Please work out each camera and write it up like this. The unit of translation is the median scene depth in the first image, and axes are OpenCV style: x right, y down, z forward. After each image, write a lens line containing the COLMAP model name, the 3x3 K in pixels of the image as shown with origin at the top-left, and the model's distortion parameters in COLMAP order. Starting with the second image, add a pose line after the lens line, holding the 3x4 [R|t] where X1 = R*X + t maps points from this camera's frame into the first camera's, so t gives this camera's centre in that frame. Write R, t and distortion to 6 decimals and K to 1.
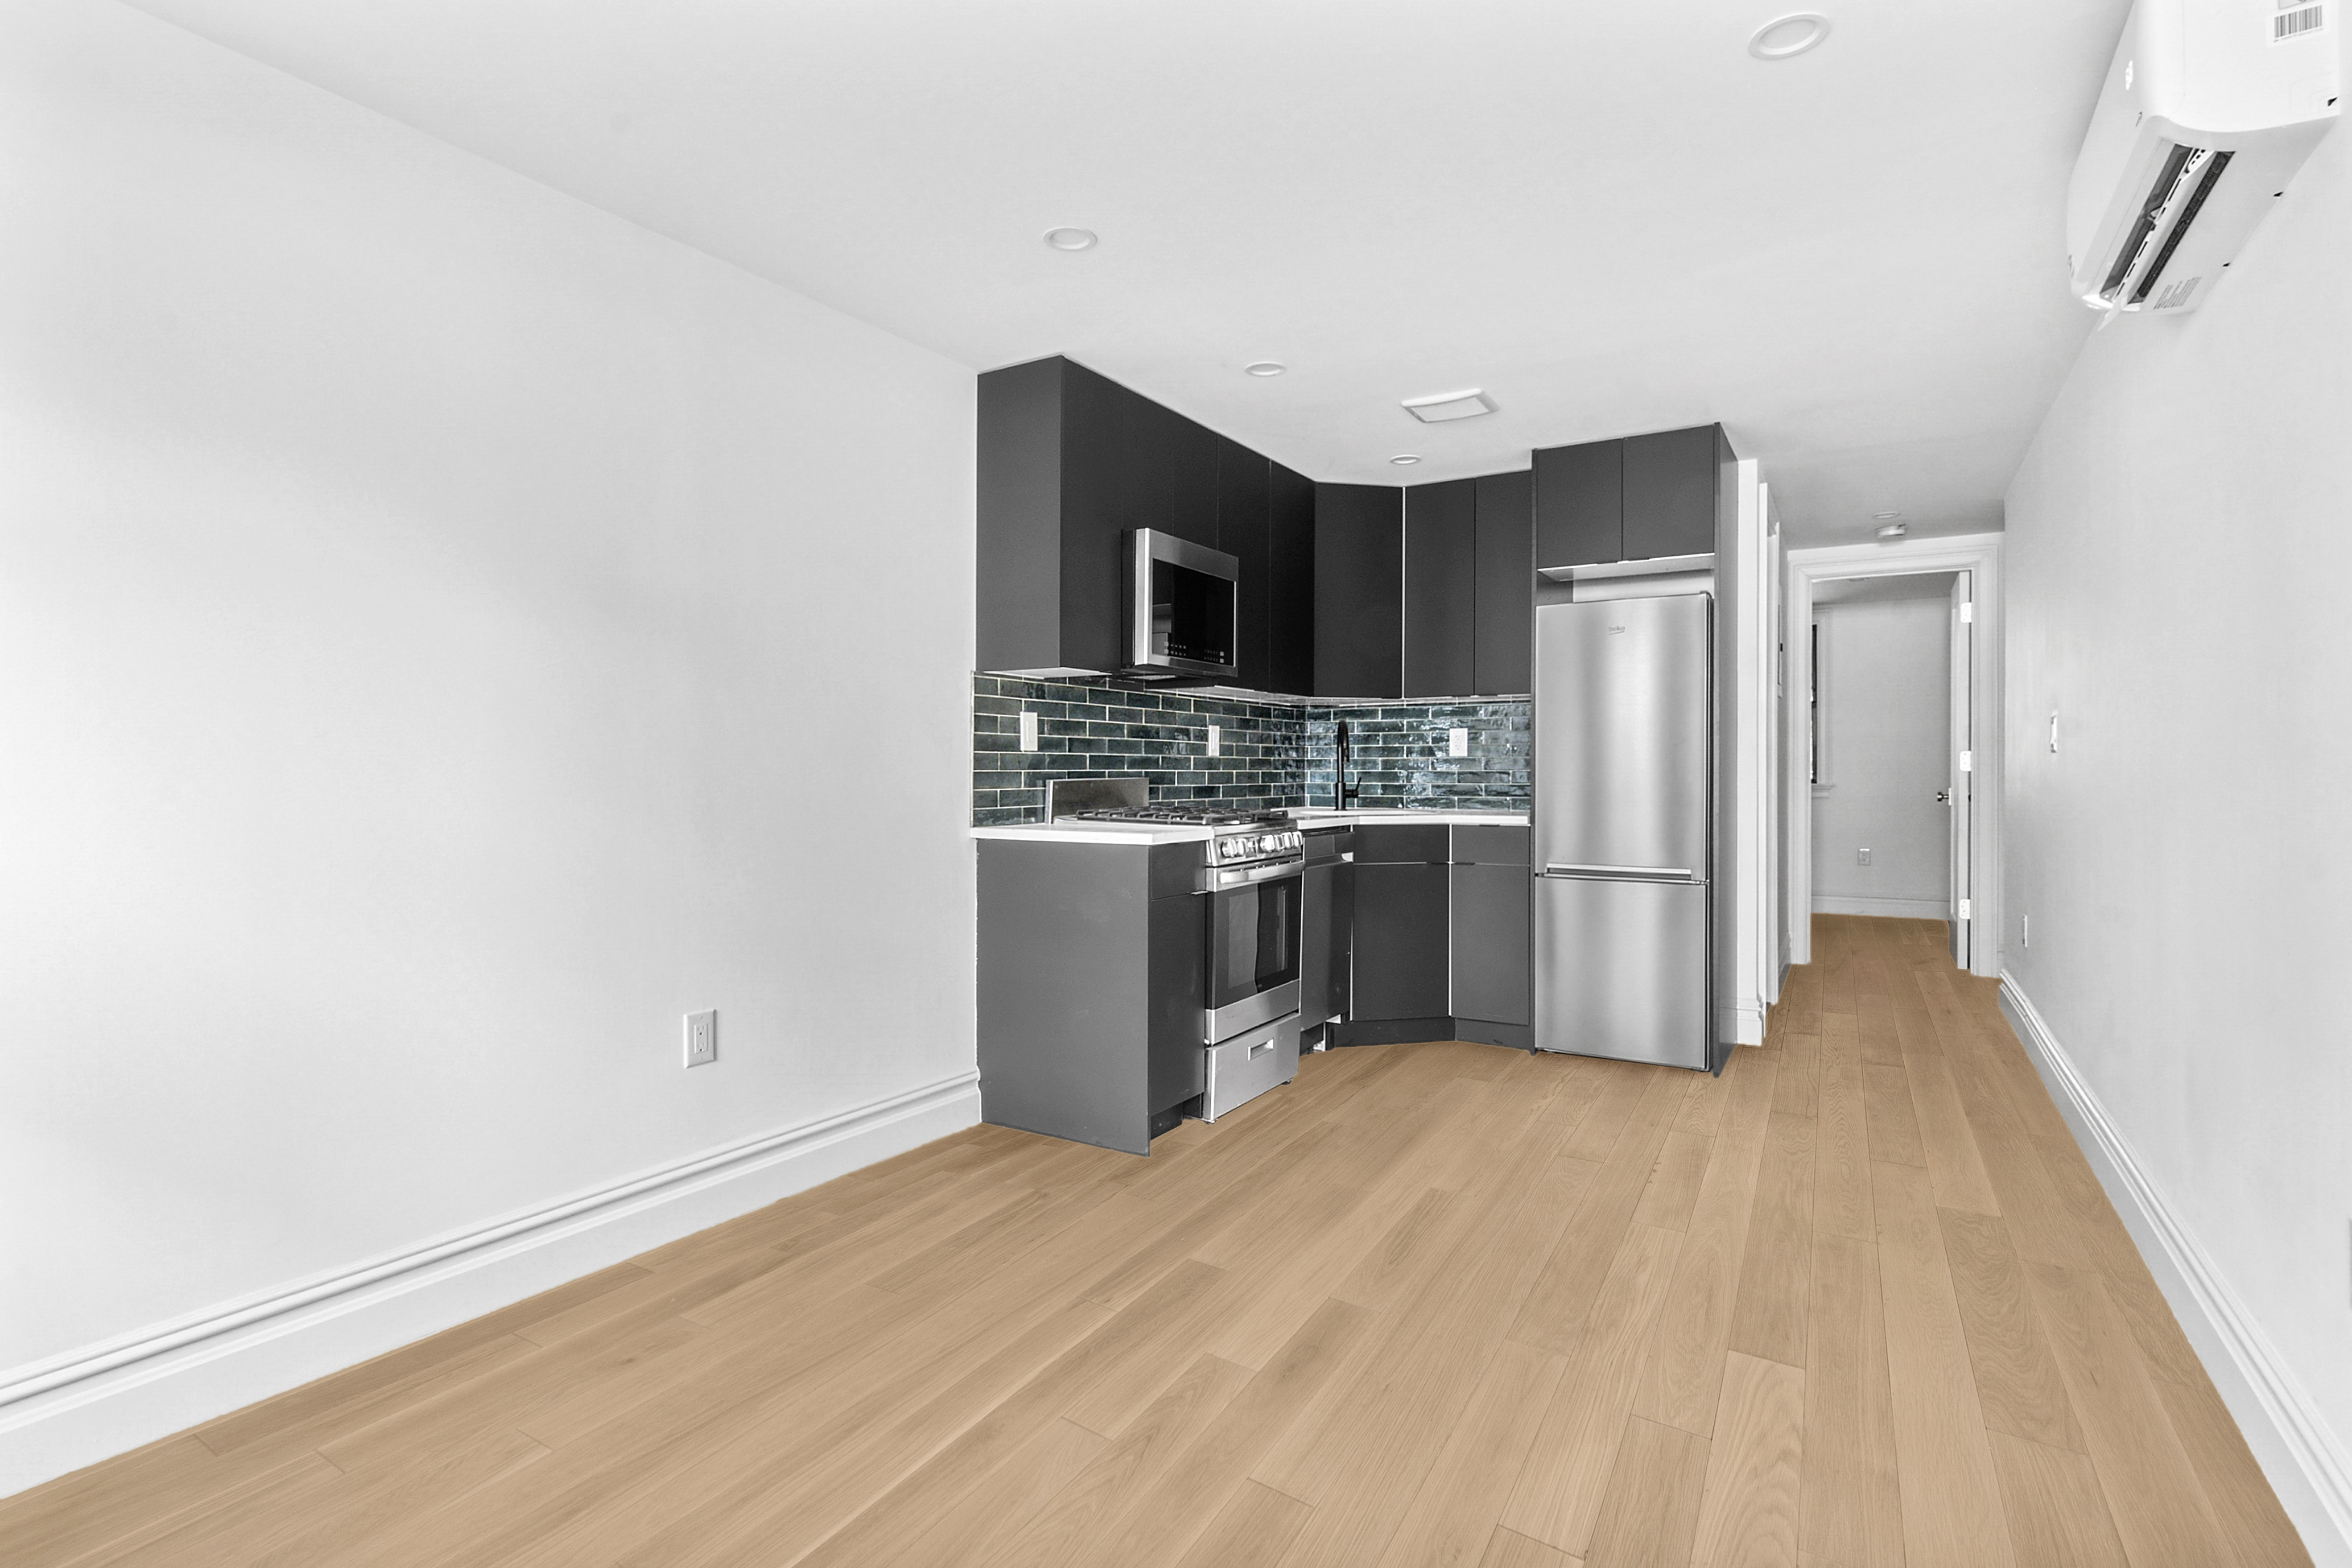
lens RADIAL K [[1139.8, 0, 1177.4], [0, 1139.8, 776.3], [0, 0, 1]] dist [0.003404, 0.000350]
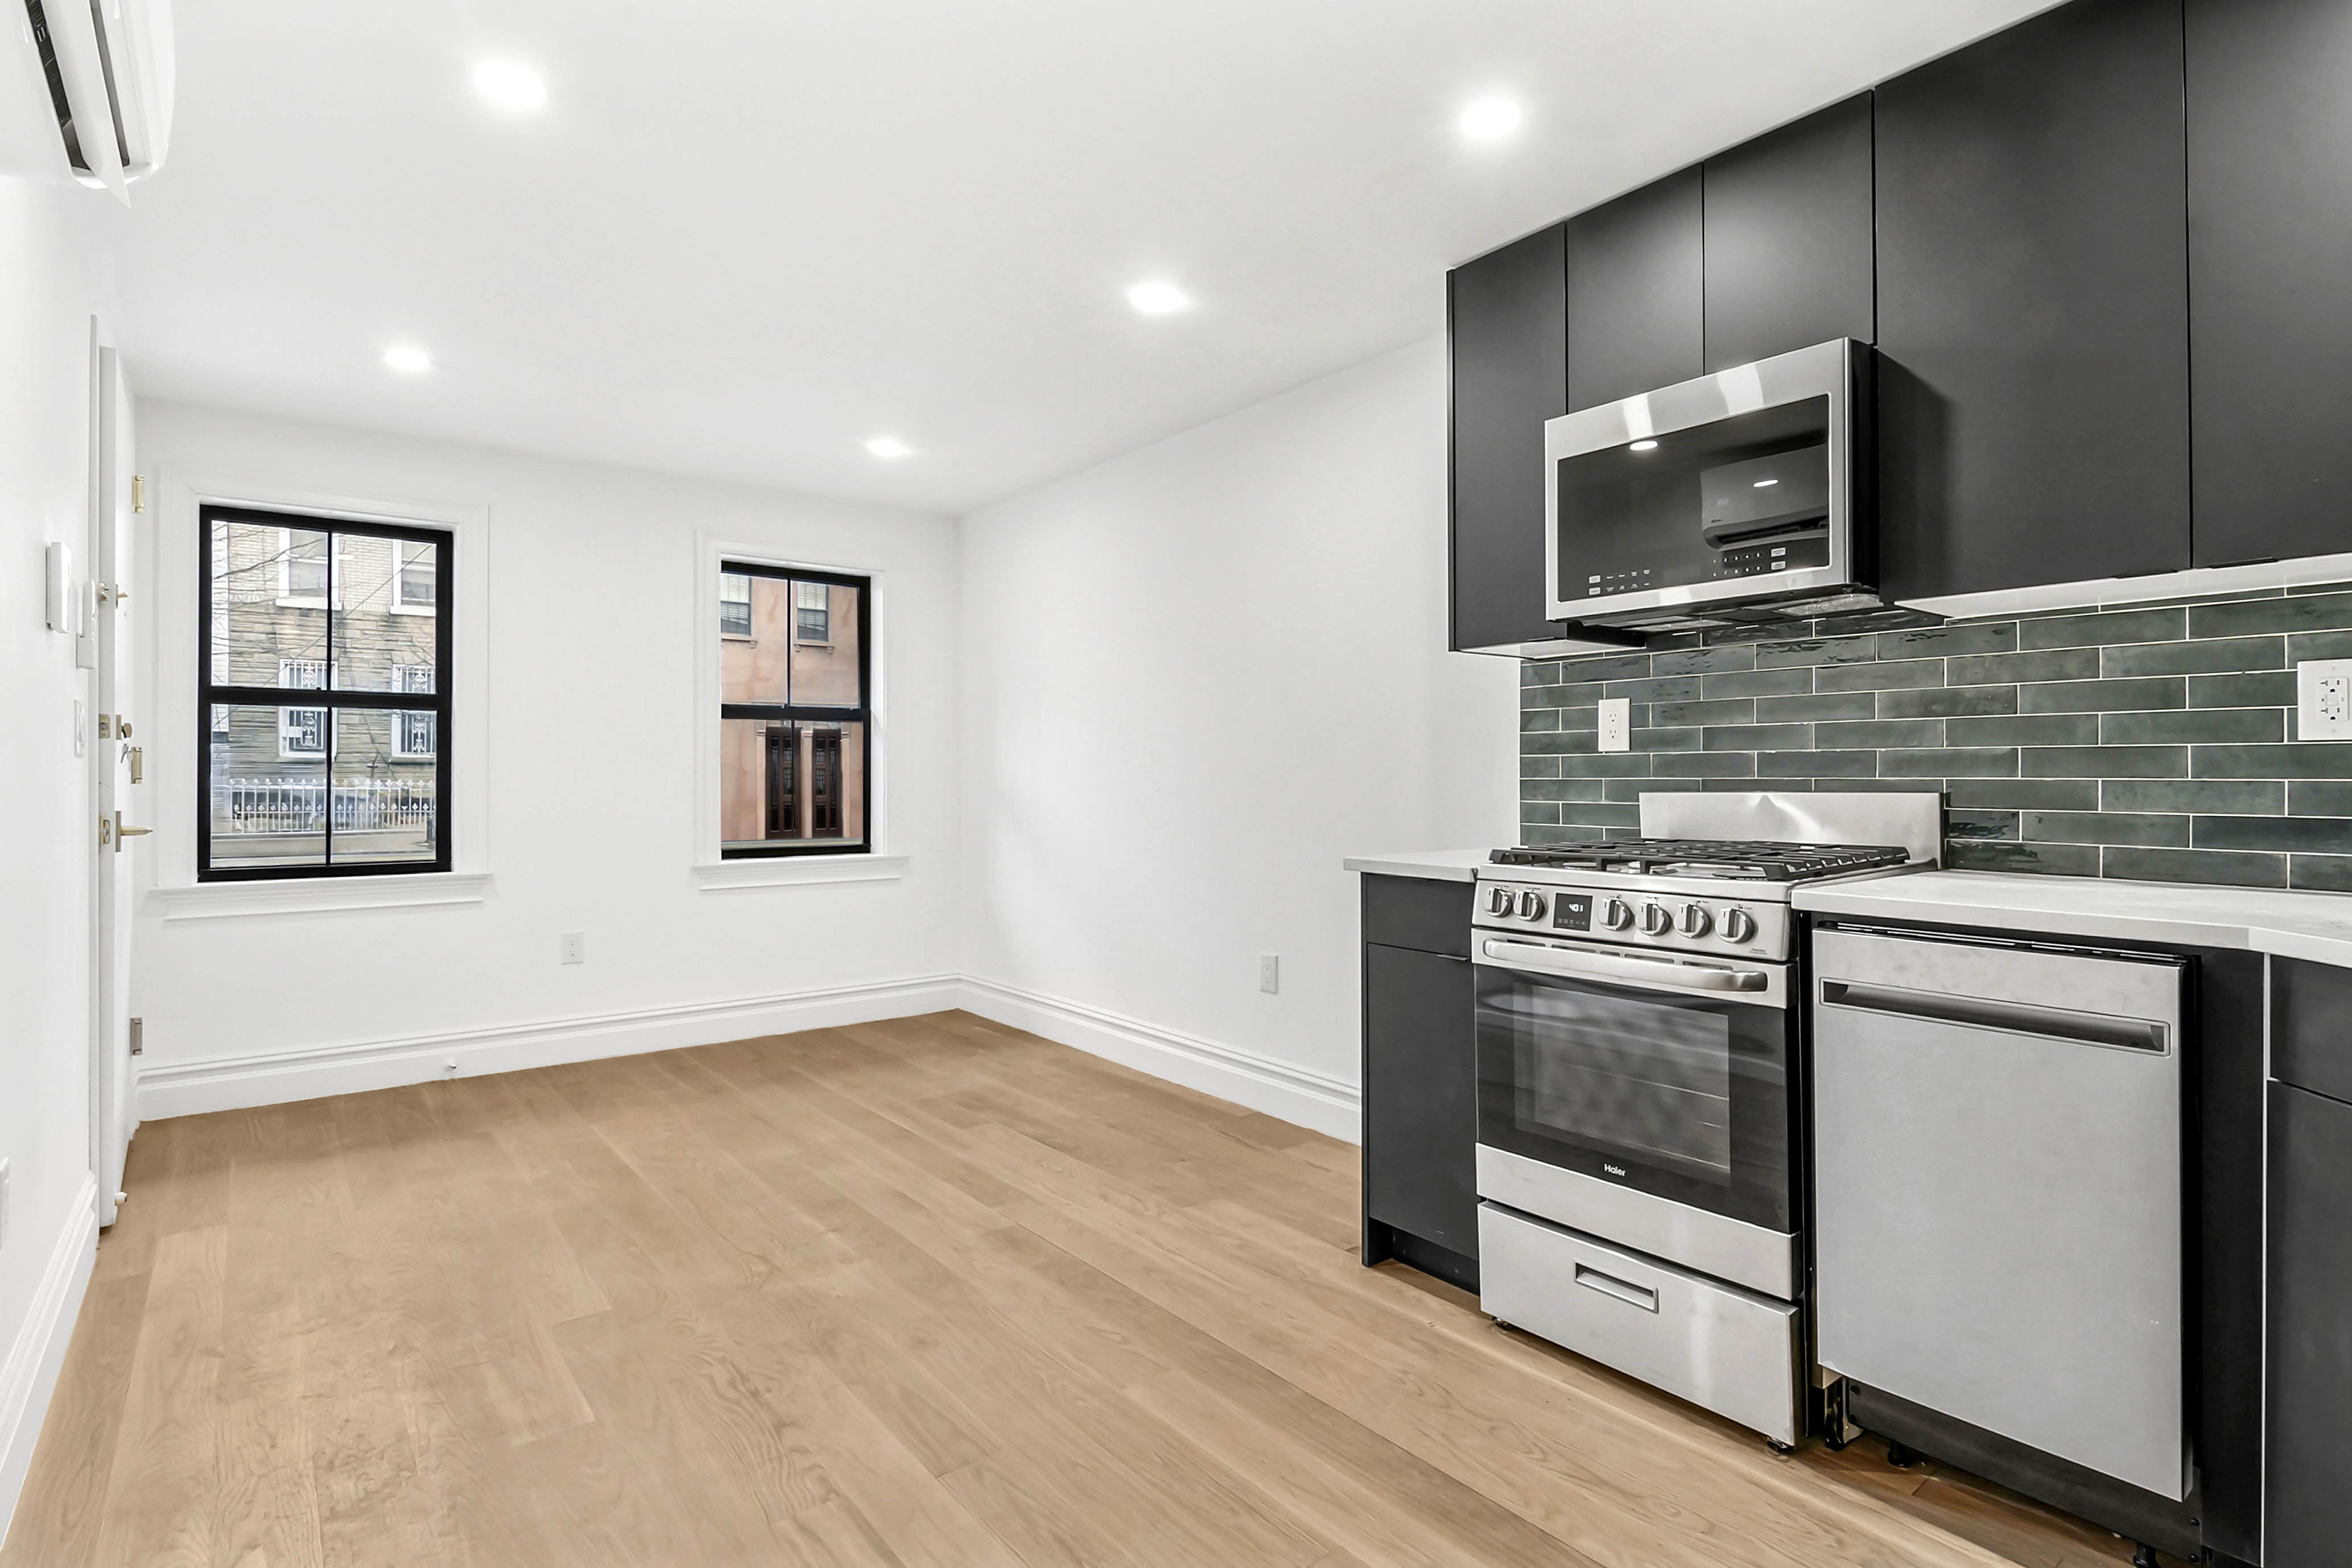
lens RADIAL K [[1139.8, 0, 1177.4], [0, 1139.8, 785.1], [0, 0, 1]] dist [0.003404, 0.000350]
pose [[-0.327404, 0.007926, -0.944851, 0.654496], [-0.003876, 0.999945, 0.009732, -0.006538], [0.944877, 0.006848, -0.327355, 0.975750]]
